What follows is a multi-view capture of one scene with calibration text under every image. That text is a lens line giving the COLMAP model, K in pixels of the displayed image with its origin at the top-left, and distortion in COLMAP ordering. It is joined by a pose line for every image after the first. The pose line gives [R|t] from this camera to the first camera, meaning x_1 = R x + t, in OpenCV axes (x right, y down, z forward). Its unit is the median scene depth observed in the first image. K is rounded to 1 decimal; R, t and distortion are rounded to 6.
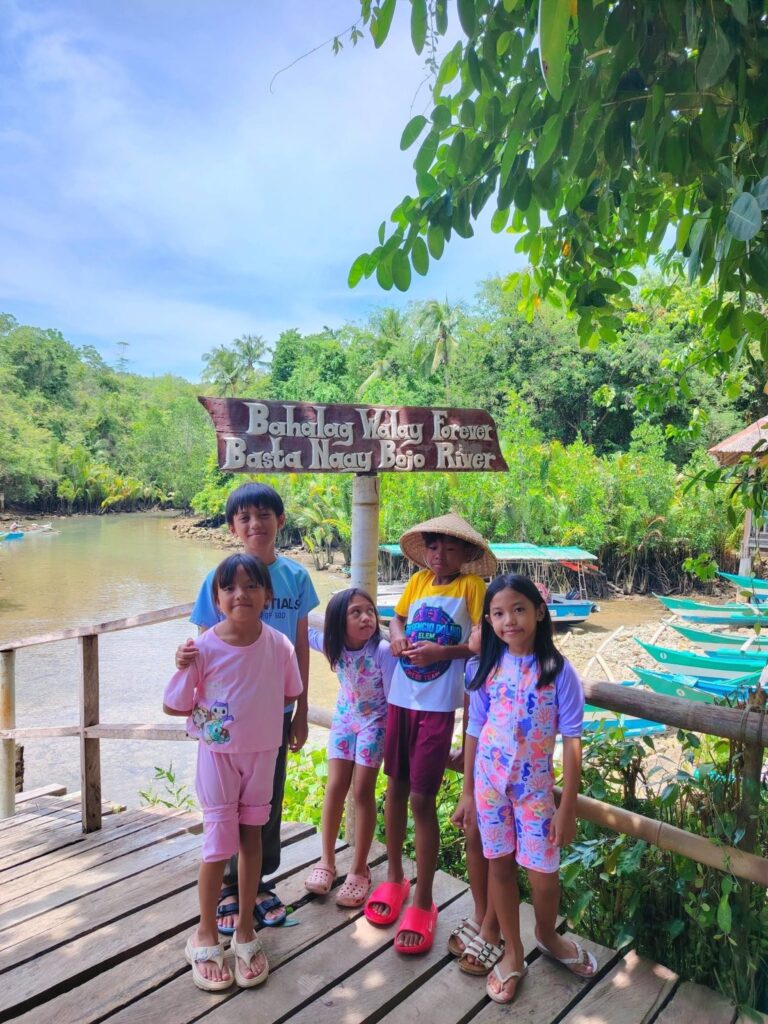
lens RADIAL K [[710.1, 0, 384.0], [0, 710.1, 512.0], [0, 0, 1]] dist [0.118301, -0.255750]
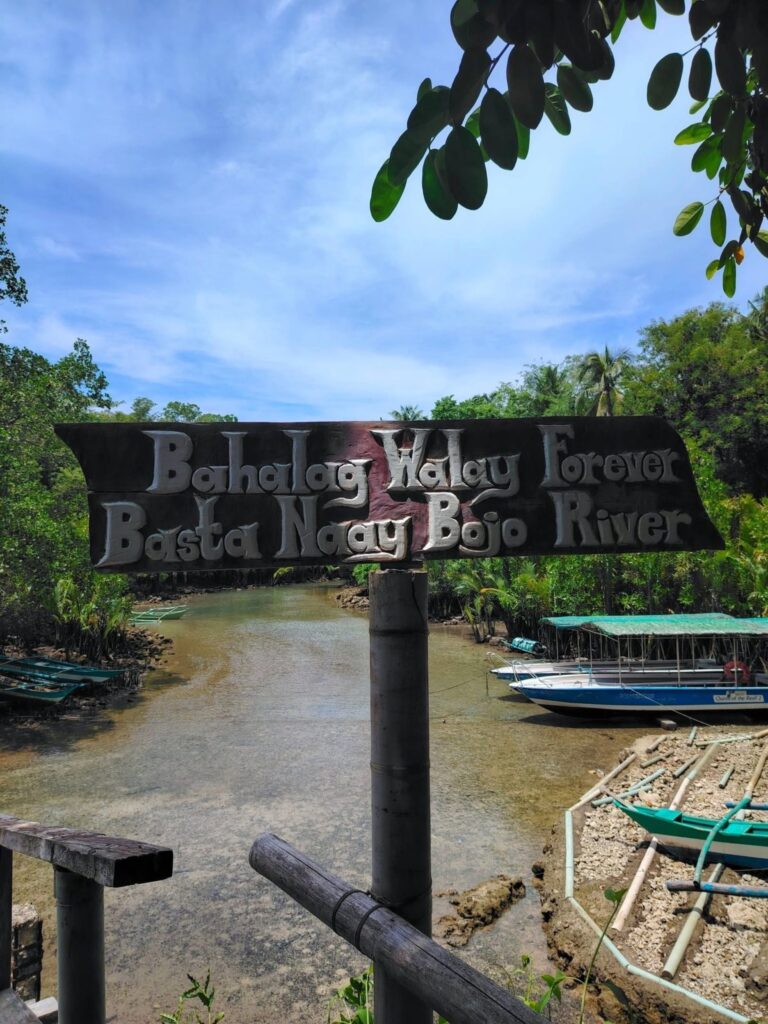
lens RADIAL K [[685.7, 0, 384.0], [0, 685.7, 512.0], [0, 0, 1]] dist [0.047443, -0.124037]
pose [[0.969991, -0.043680, -0.239187, 0.009538], [0.021484, 0.995281, -0.094630, -0.005724], [0.242191, 0.086652, 0.966351, 0.069564]]
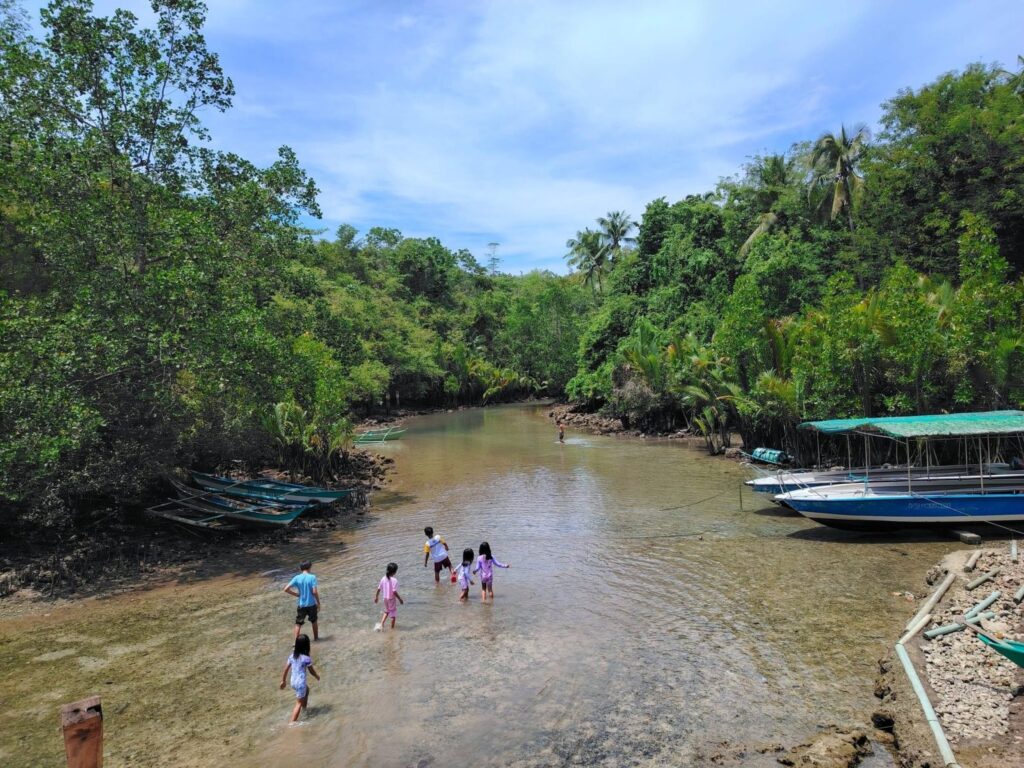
lens RADIAL K [[649.0, 0, 497.9], [0, 649.0, 383.8], [0, 0, 1]] dist [-0.006863, -0.004091]
pose [[0.936756, -0.065933, -0.343716, -0.053266], [0.056690, 0.997710, -0.036882, 0.008177], [0.345361, 0.015064, 0.938349, 0.139412]]
